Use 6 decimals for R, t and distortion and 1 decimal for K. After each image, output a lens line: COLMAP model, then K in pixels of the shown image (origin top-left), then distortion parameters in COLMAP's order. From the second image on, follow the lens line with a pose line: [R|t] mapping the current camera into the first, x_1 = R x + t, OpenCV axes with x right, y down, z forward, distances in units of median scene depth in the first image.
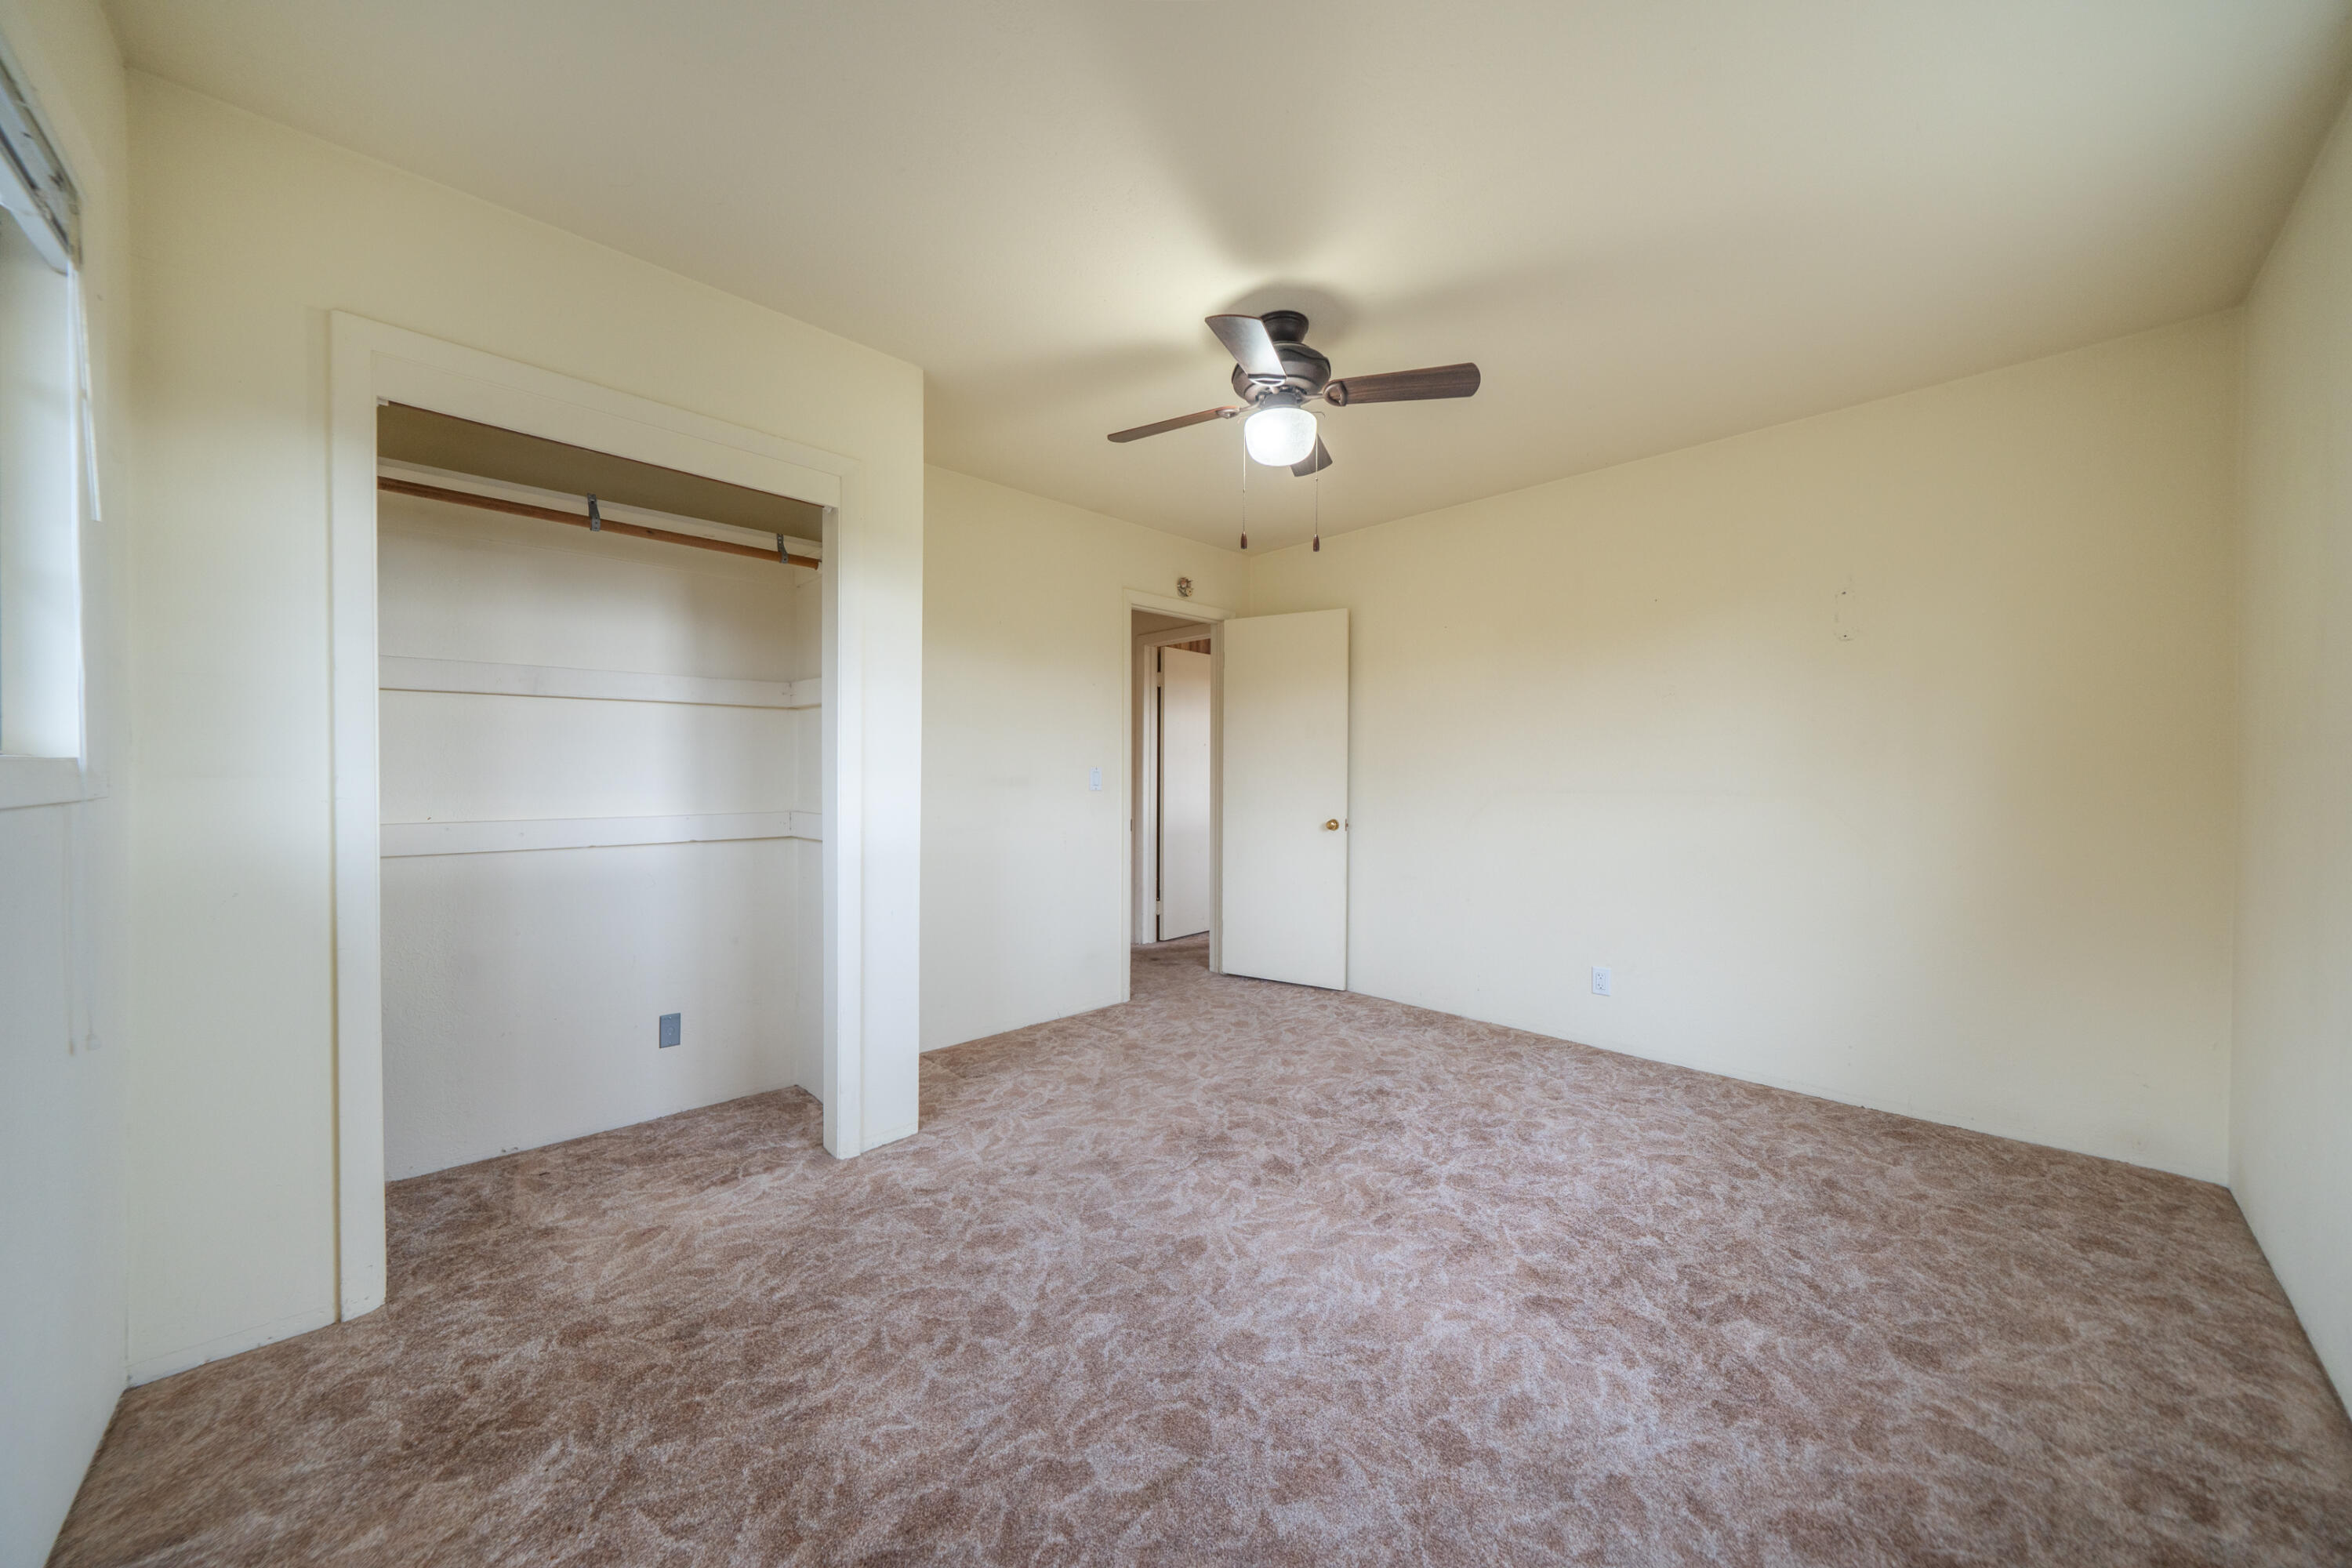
lens RADIAL K [[826.8, 0, 1165.6], [0, 826.8, 777.1], [0, 0, 1]] dist [-0.009501, -0.000071]
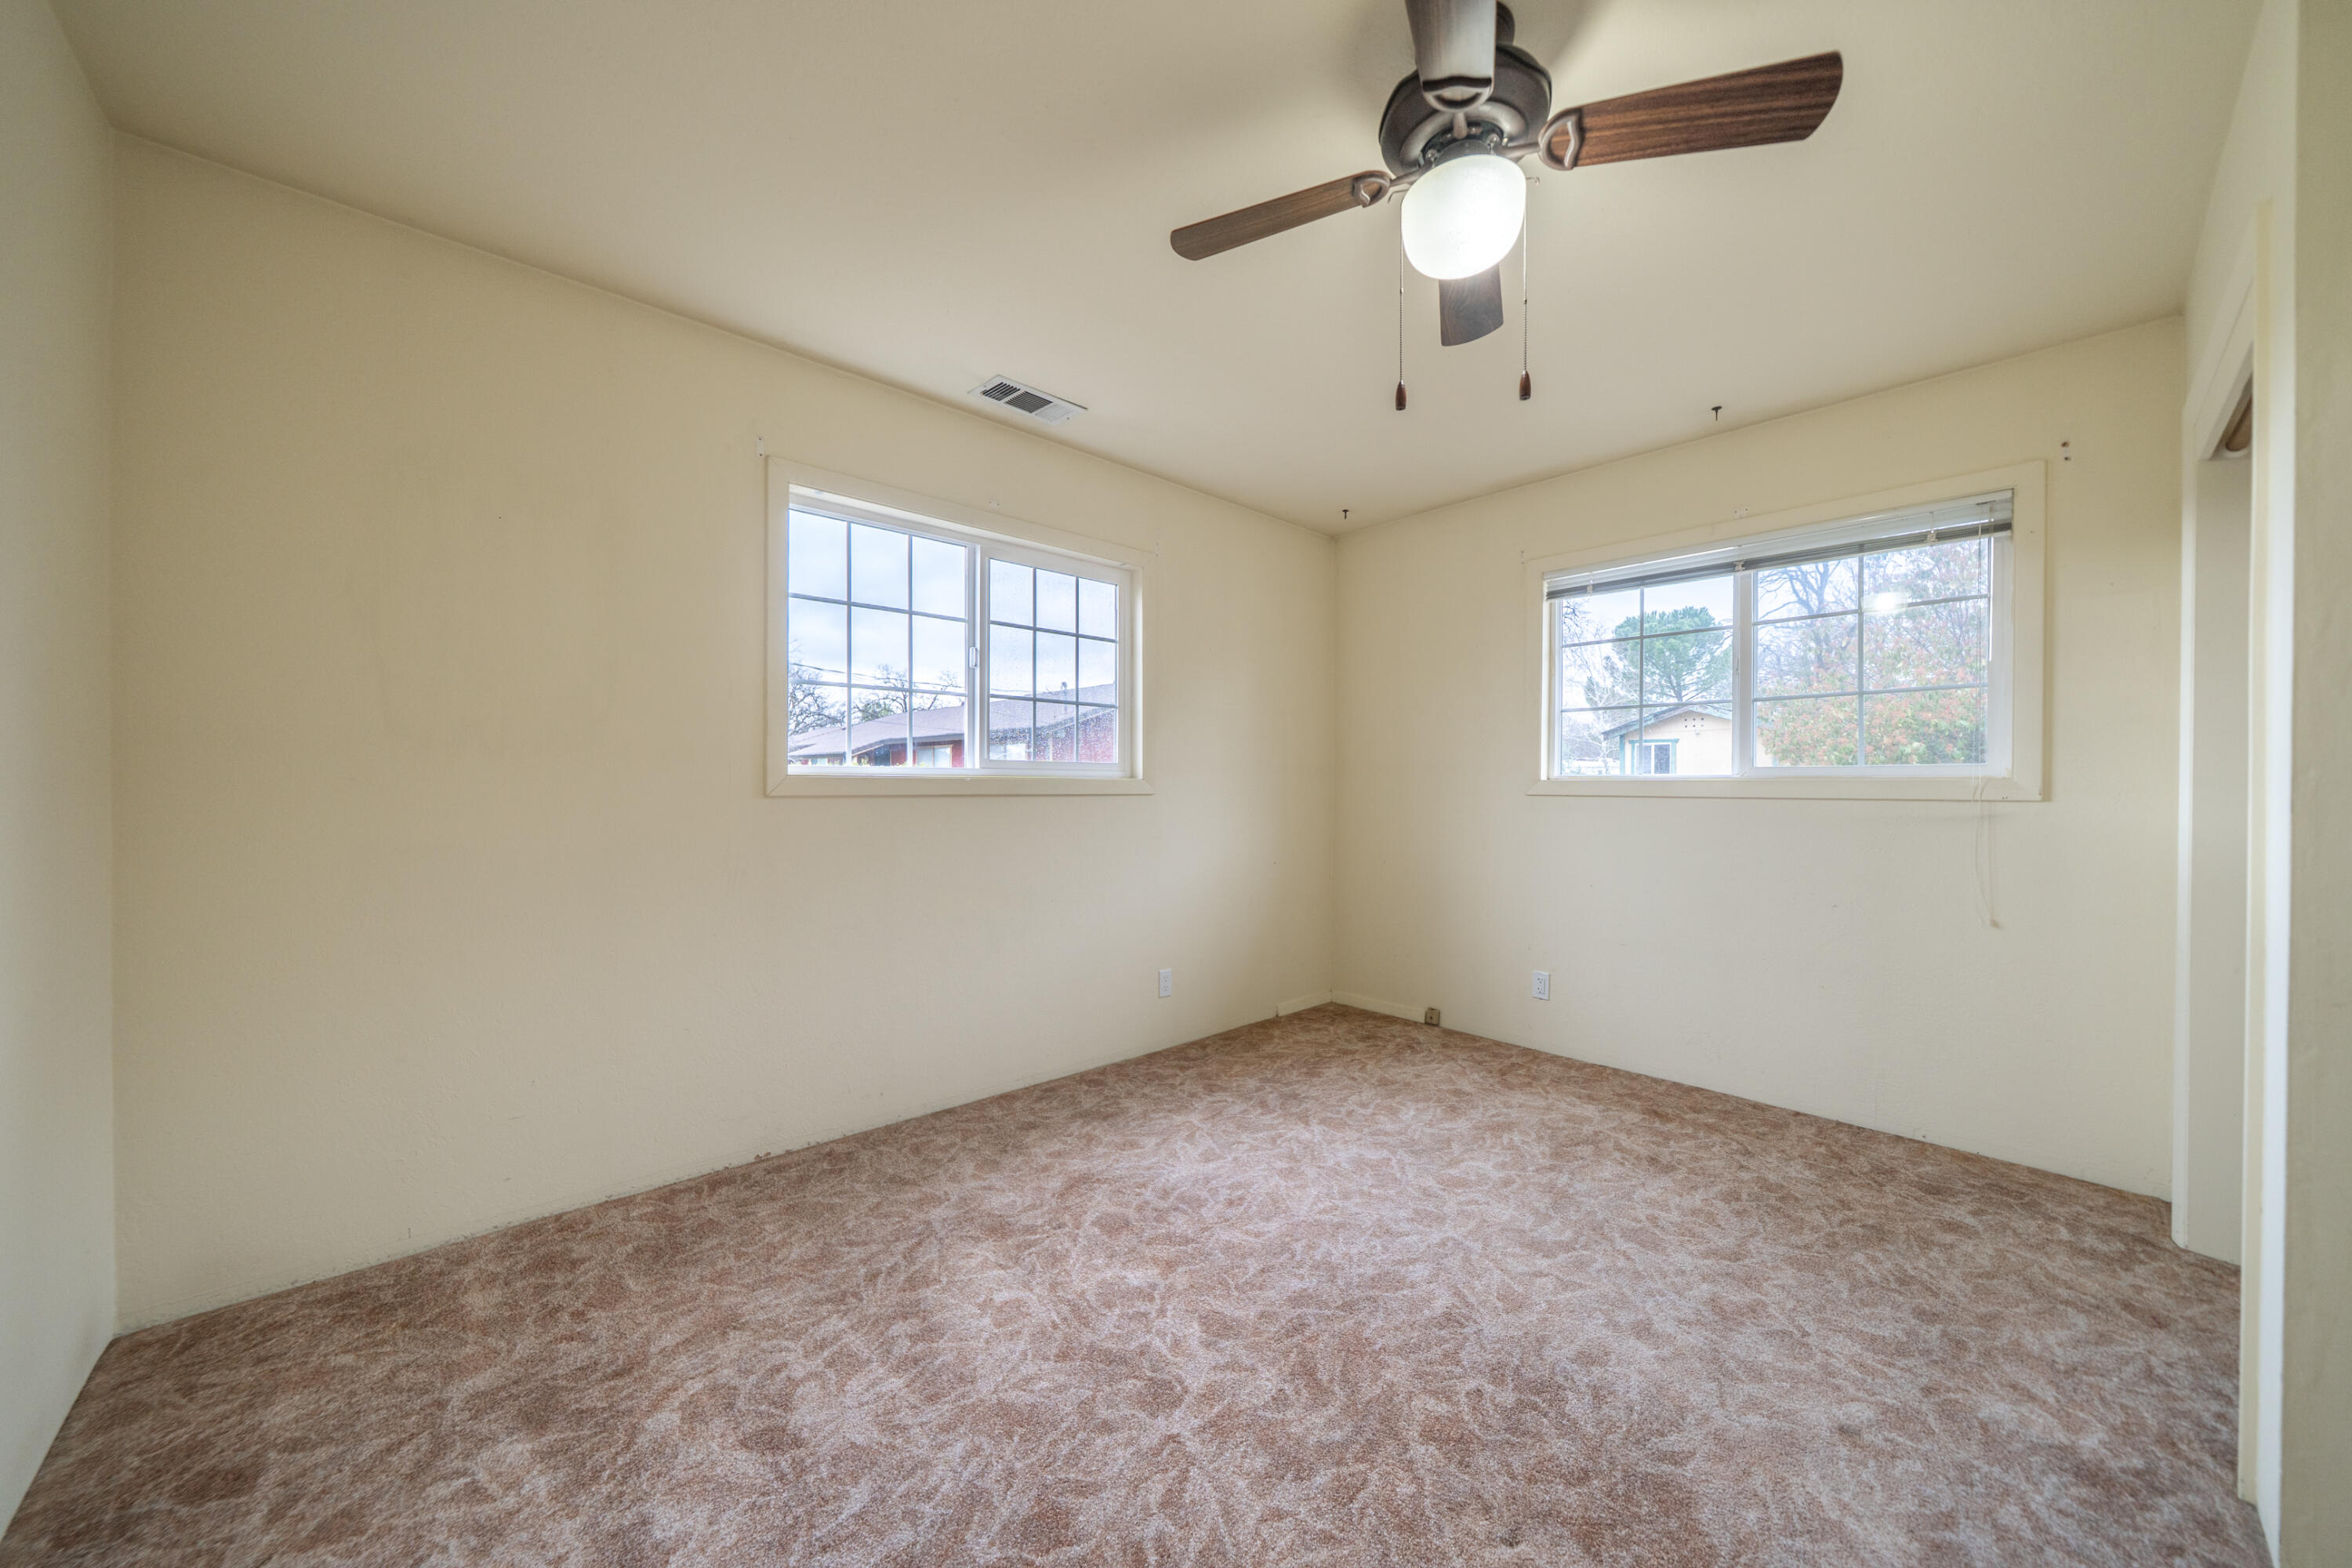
lens RADIAL K [[826.8, 0, 1165.6], [0, 826.8, 777.1], [0, 0, 1]] dist [-0.009501, -0.000071]
pose [[-0.999323, -0.008640, 0.035754, 0.432187], [-0.008619, 0.999963, 0.000757, -0.009185], [-0.035759, 0.000448, -0.999360, 2.135685]]
